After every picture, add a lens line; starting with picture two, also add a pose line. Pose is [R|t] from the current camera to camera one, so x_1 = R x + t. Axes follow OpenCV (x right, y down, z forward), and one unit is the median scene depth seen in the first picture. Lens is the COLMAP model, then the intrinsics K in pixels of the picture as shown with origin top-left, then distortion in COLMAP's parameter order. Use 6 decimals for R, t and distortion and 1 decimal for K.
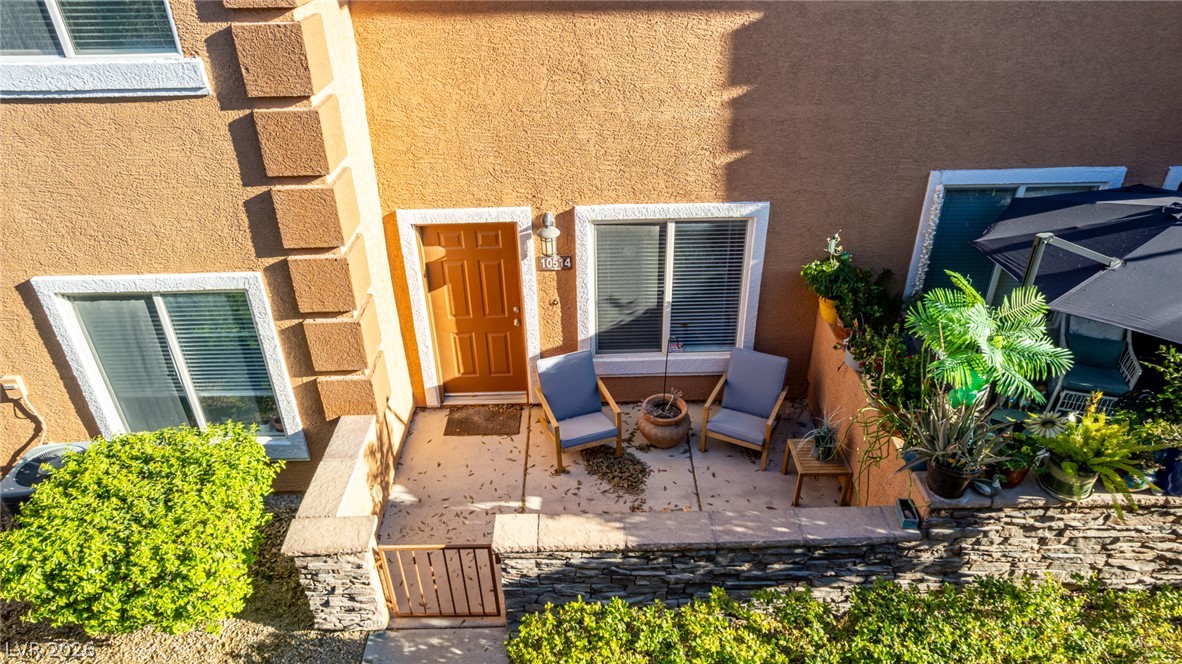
lens RADIAL K [[748.0, 0, 594.1], [0, 748.0, 334.2], [0, 0, 1]] dist [-0.062114, 0.049472]
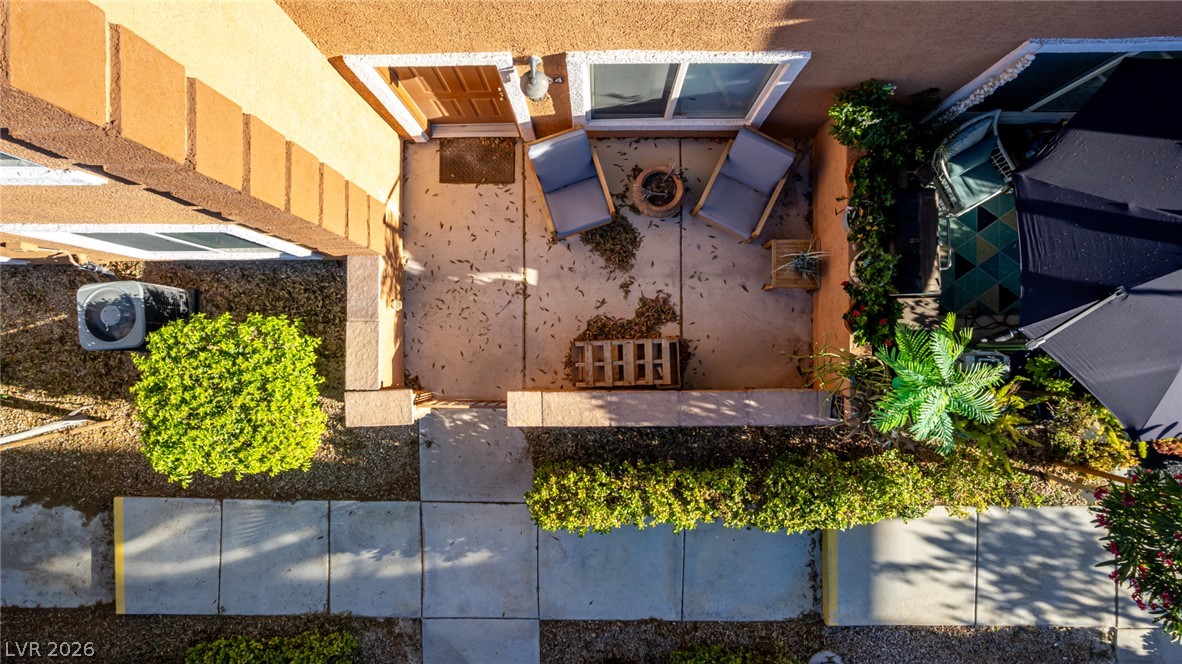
lens RADIAL K [[748.0, 0, 594.1], [0, 748.0, 334.2], [0, 0, 1]] dist [-0.062114, 0.049472]
pose [[0.999881, 0.012926, 0.008398, 0.001339], [-0.014074, 0.543348, 0.839390, -0.705569], [0.006287, -0.839408, 0.543465, 0.332970]]
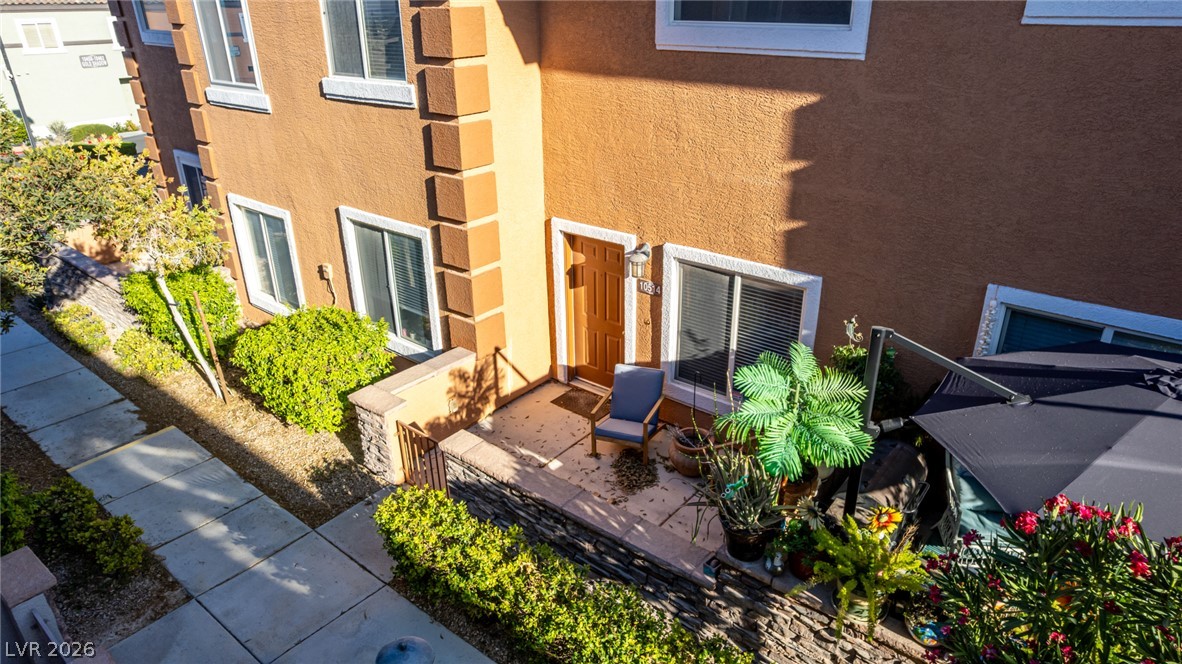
lens RADIAL K [[748.0, 0, 594.1], [0, 748.0, 334.2], [0, 0, 1]] dist [-0.062114, 0.049472]
pose [[0.766429, 0.276856, -0.579601, 0.640858], [-0.332594, 0.943010, 0.010643, -0.010271], [0.549516, 0.184615, 0.814831, 0.002873]]
